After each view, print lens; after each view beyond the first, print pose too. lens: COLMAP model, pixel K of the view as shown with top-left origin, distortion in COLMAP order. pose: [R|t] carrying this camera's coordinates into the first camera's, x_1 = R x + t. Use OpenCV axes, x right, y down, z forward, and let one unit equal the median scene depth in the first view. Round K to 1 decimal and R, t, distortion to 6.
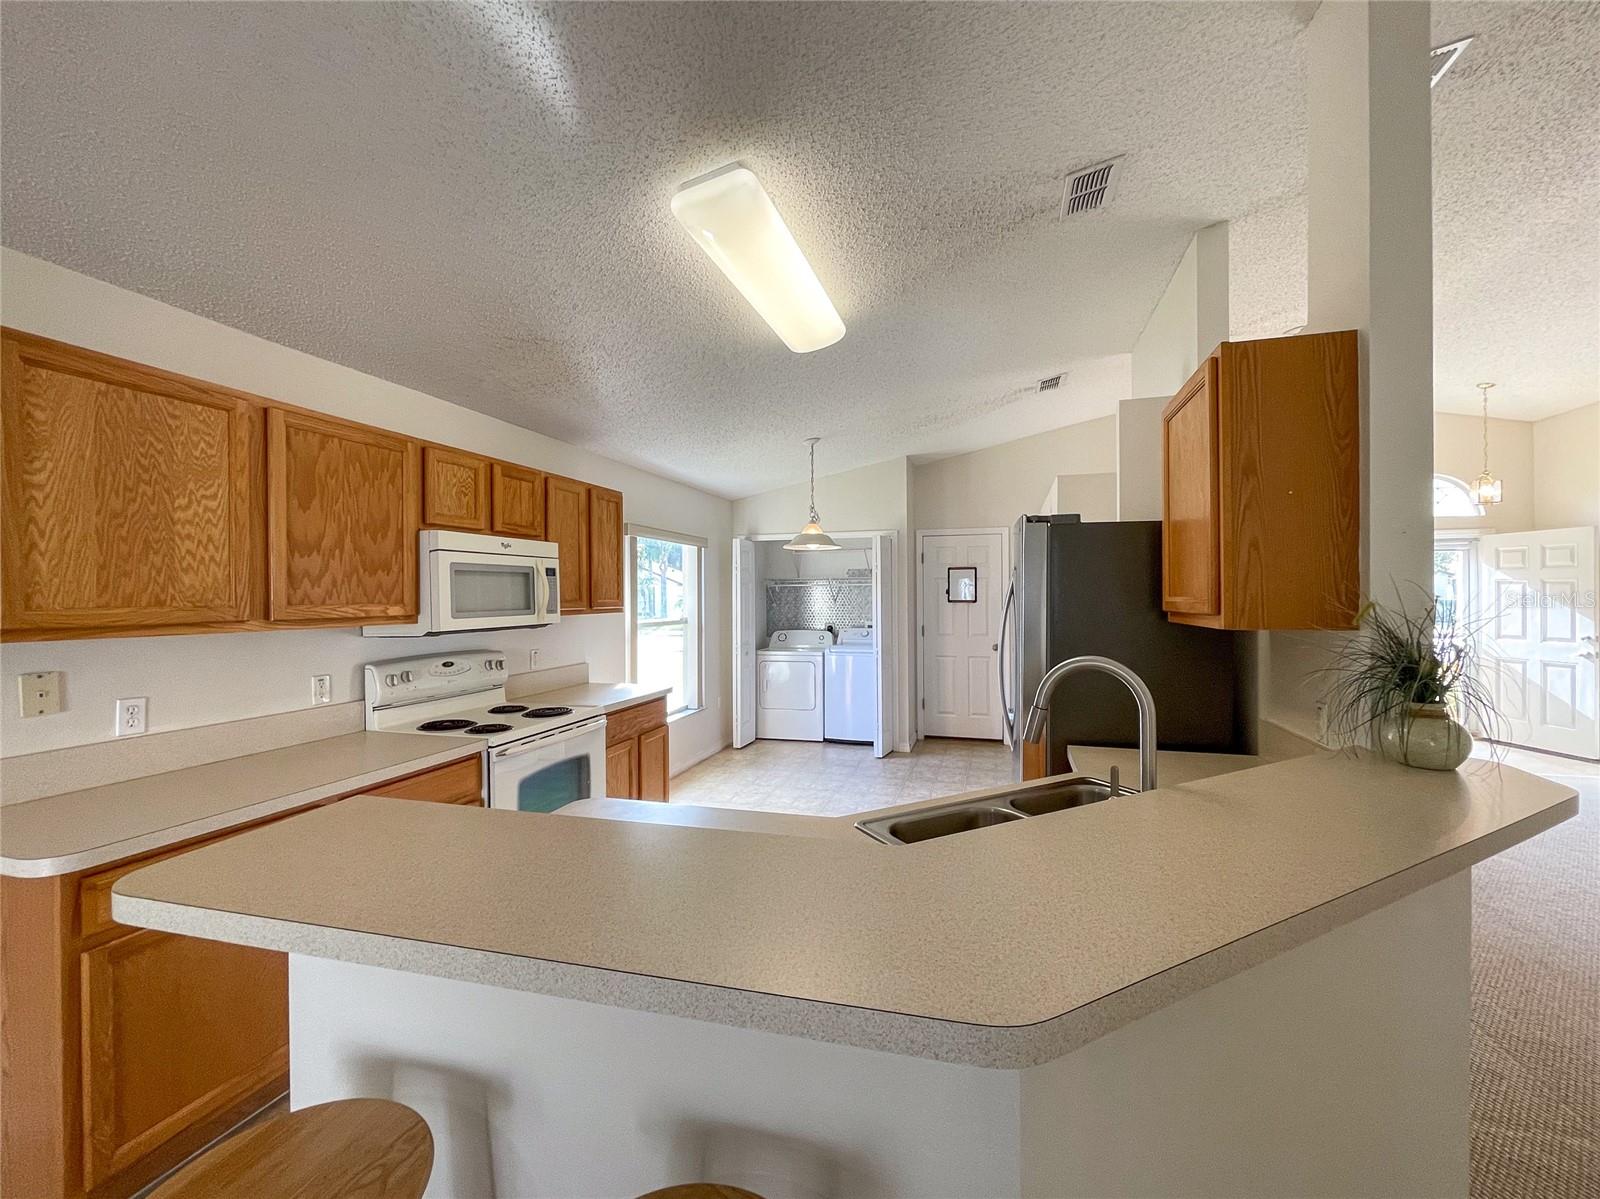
lens RADIAL K [[658.8, 0, 803.7], [0, 658.8, 602.4], [0, 0, 1]] dist [0.000915, 0.000019]
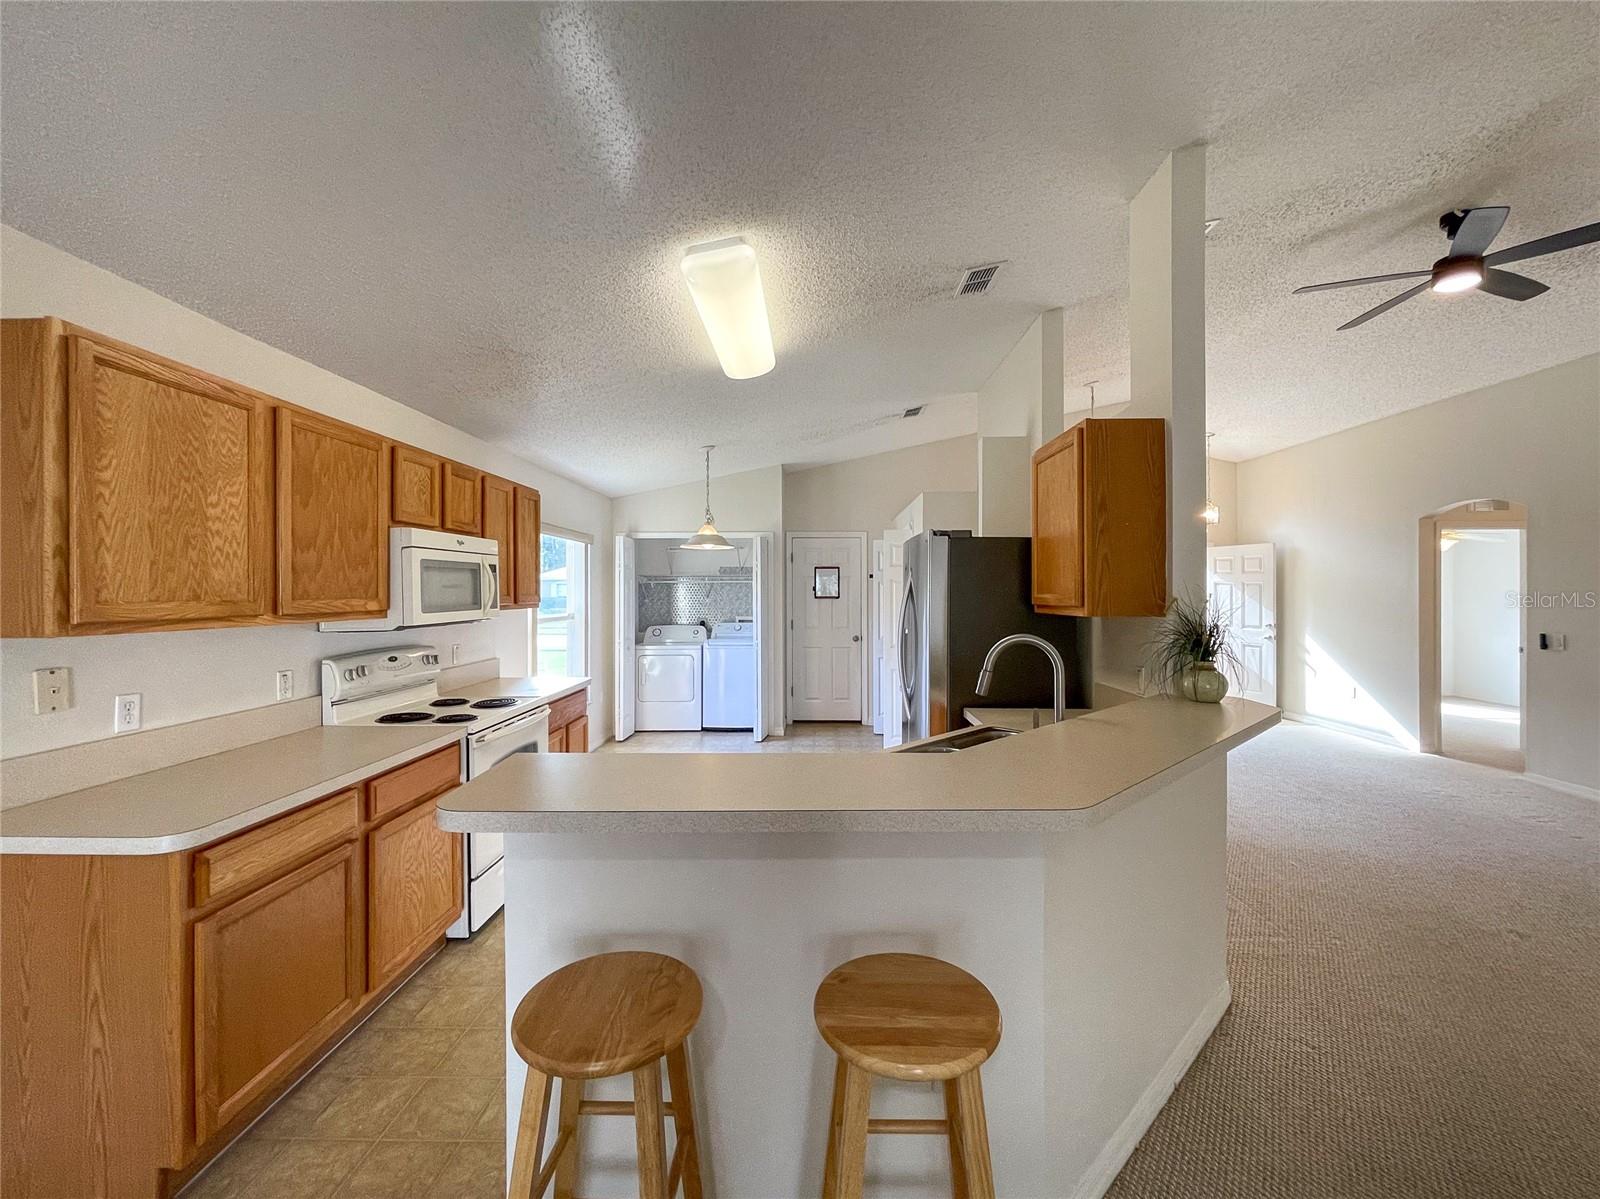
lens RADIAL K [[662.0, 0, 800.0], [0, 662.0, 599.5], [0, 0, 1]] dist [0.000641, -0.000323]
pose [[0.965996, 0.000507, 0.258558, -0.240052], [-0.000804, 0.999999, 0.001042, 0.001682], [-0.258557, -0.001215, 0.965995, -0.166981]]
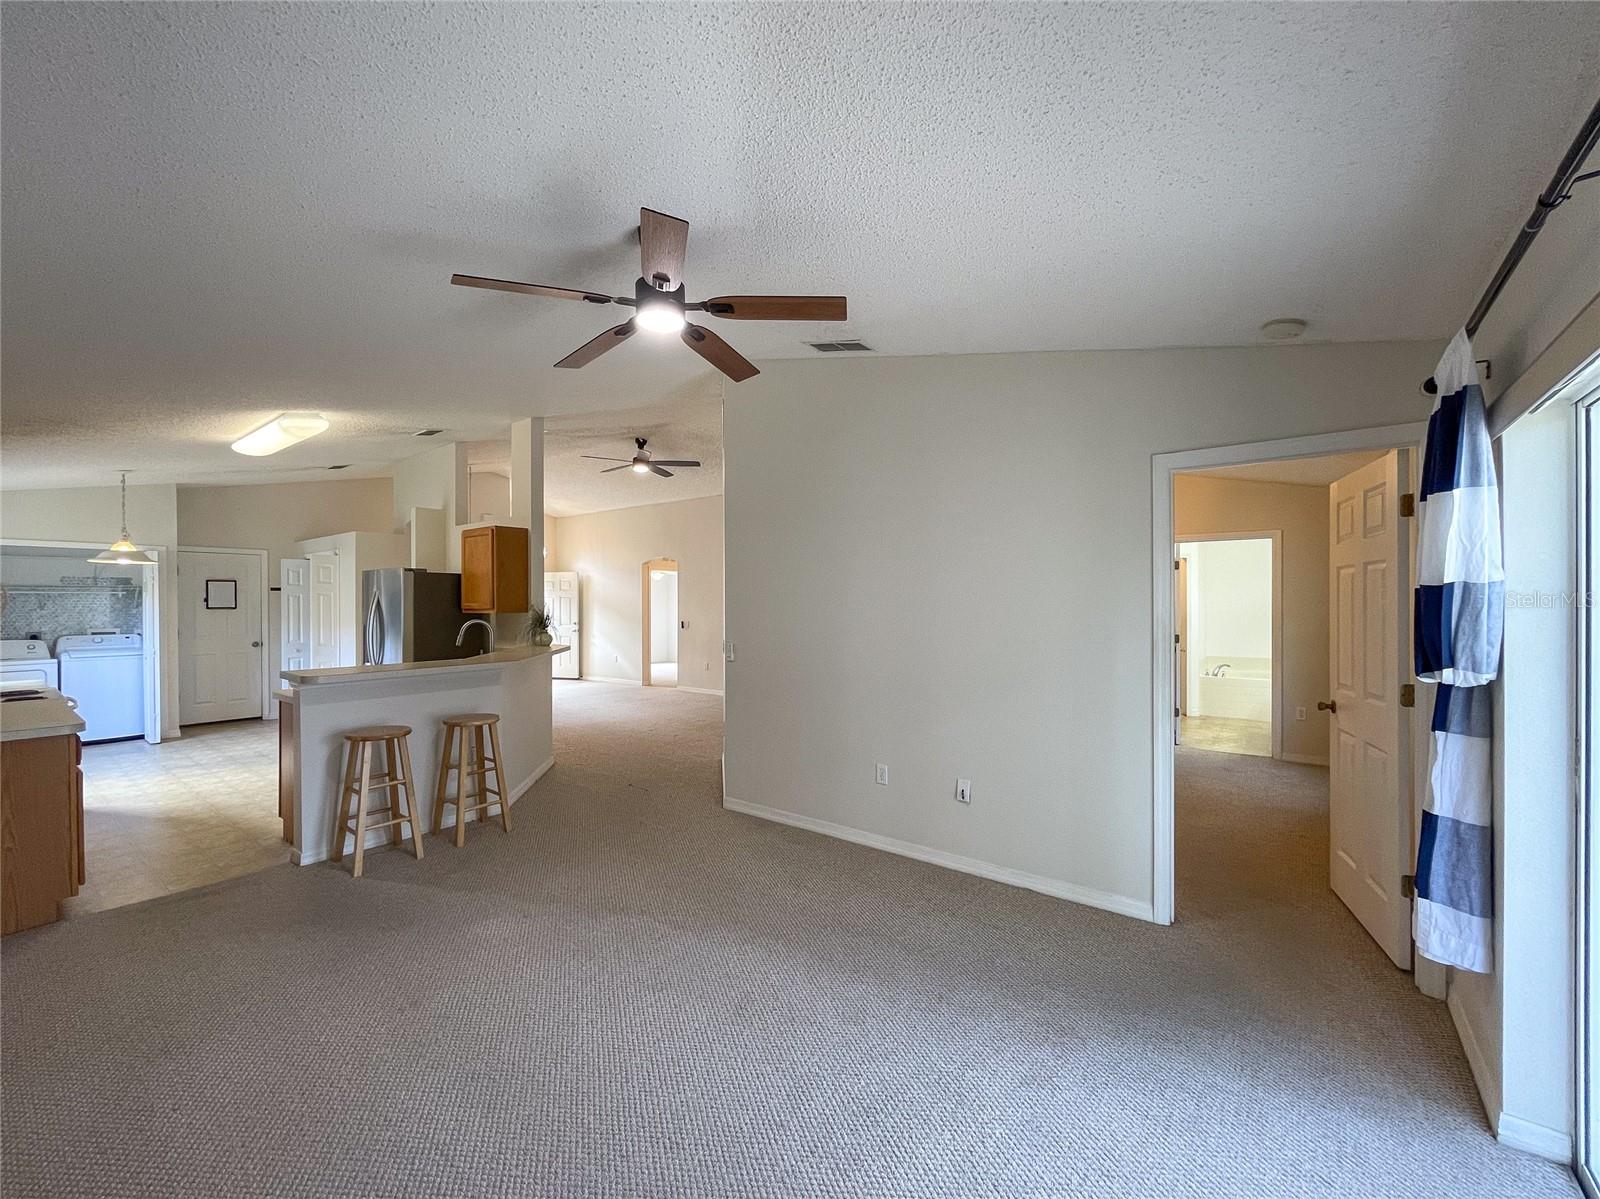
lens RADIAL K [[645.6, 0, 800.0], [0, 645.6, 599.5], [0, 0, 1]] dist [0.000071, -0.000104]
pose [[0.360665, 0.007373, 0.932666, -1.259331], [0.009384, 0.999889, -0.011534, 0.017176], [-0.932648, 0.012912, 0.360556, -1.089534]]
